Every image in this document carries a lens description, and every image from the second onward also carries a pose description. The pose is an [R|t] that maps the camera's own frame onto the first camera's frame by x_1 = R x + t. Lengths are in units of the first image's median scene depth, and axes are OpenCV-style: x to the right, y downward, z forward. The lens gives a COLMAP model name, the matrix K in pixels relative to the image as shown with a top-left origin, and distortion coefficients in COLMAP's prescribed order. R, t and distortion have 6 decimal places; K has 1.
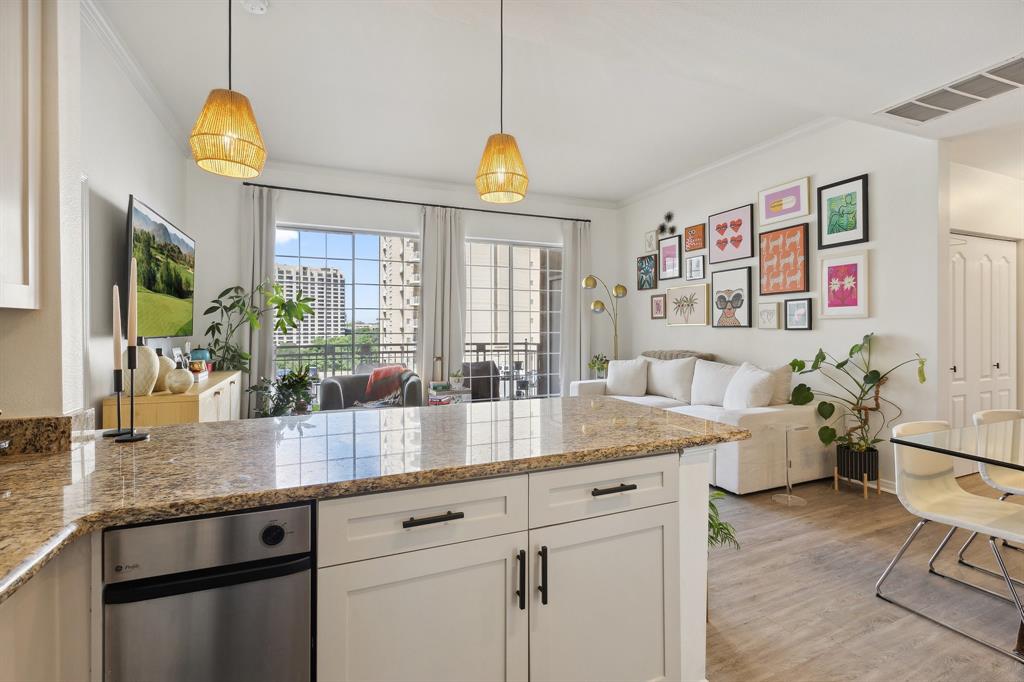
lens RADIAL K [[462.9, 0, 509.5], [0, 462.9, 333.0], [0, 0, 1]] dist [-0.000157, -0.000063]
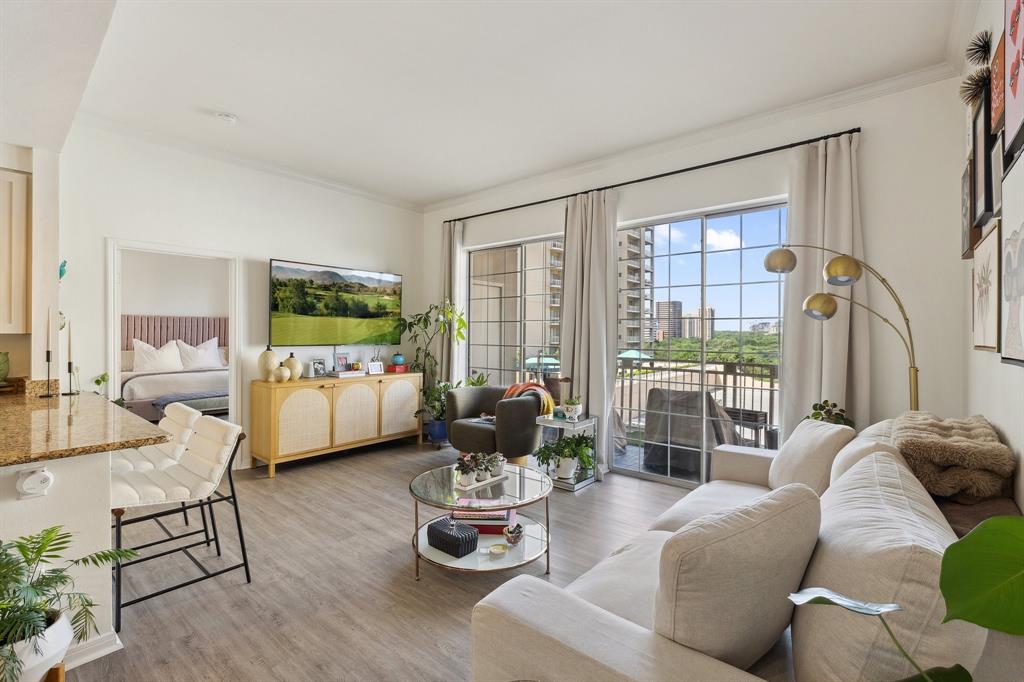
lens RADIAL K [[457.0, 0, 508.8], [0, 457.0, 334.5], [0, 0, 1]] dist [0.001468, -0.000563]
pose [[0.442433, 0.009569, -0.896750, 0.875684], [-0.011782, 0.999919, 0.004857, -0.040167], [0.896724, 0.008416, 0.442510, 0.889481]]
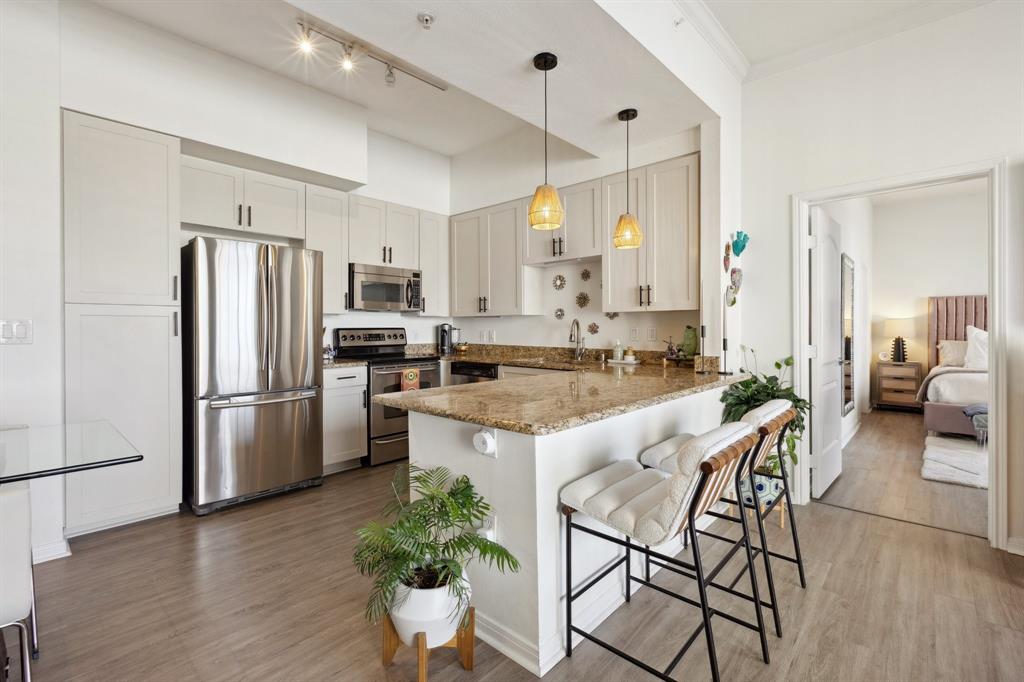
lens RADIAL K [[459.6, 0, 510.2], [0, 459.6, 329.9], [0, 0, 1]] dist [-0.000349, -0.000144]
pose [[-0.911543, 0.008739, -0.411113, 0.343612], [0.005916, 0.999949, 0.008137, 0.006590], [0.411163, 0.004985, -0.911548, 1.136350]]
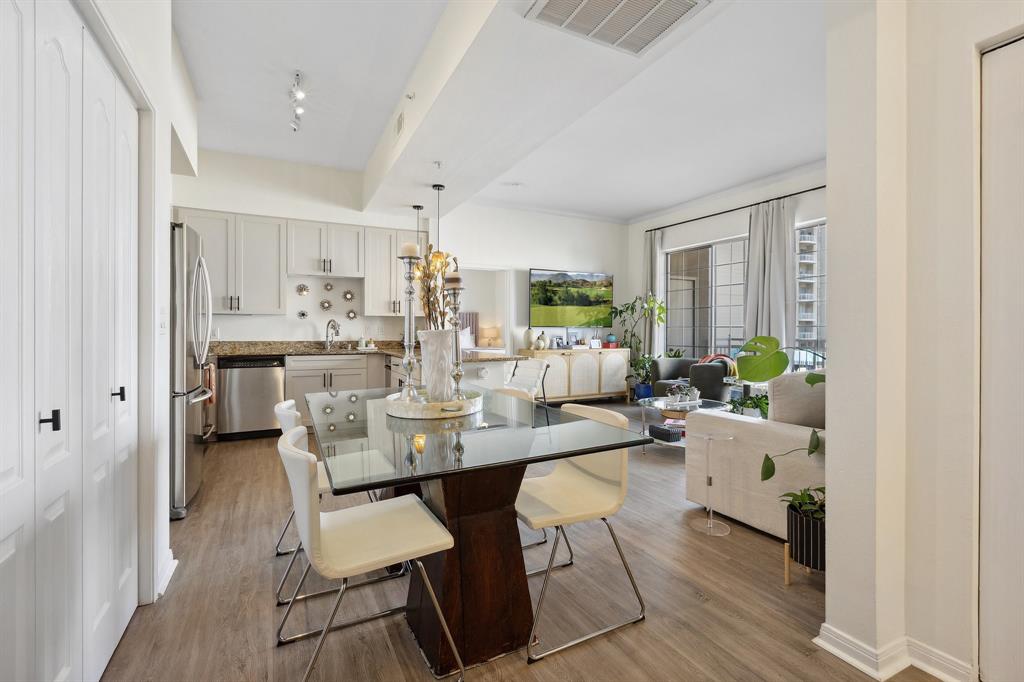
lens RADIAL K [[462.9, 0, 509.5], [0, 462.9, 333.0], [0, 0, 1]] dist [-0.000157, -0.000063]
pose [[0.066150, 0.010606, -0.997753, 1.426593], [-0.004139, 0.999938, 0.010355, 0.018729], [0.997801, 0.003445, 0.066189, 0.617130]]
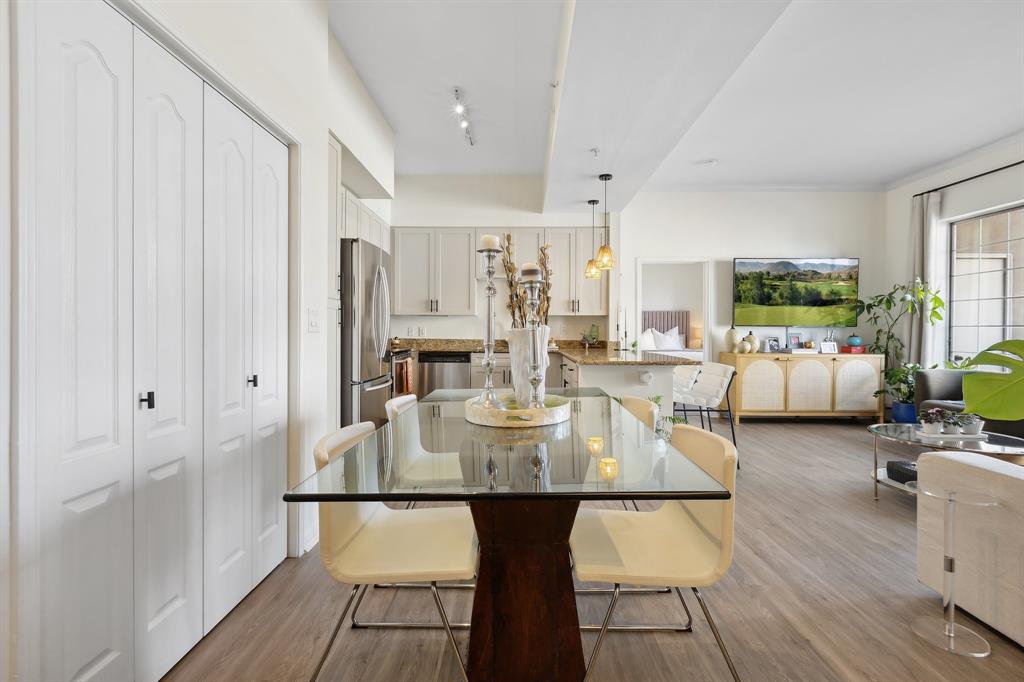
lens RADIAL K [[457.0, 0, 508.8], [0, 457.0, 334.5], [0, 0, 1]] dist [0.001468, -0.000563]
pose [[-0.407739, 0.012977, -0.913006, 1.310063], [-0.003954, 0.999865, 0.015978, 0.019832], [0.913090, 0.010125, -0.407632, 0.778562]]
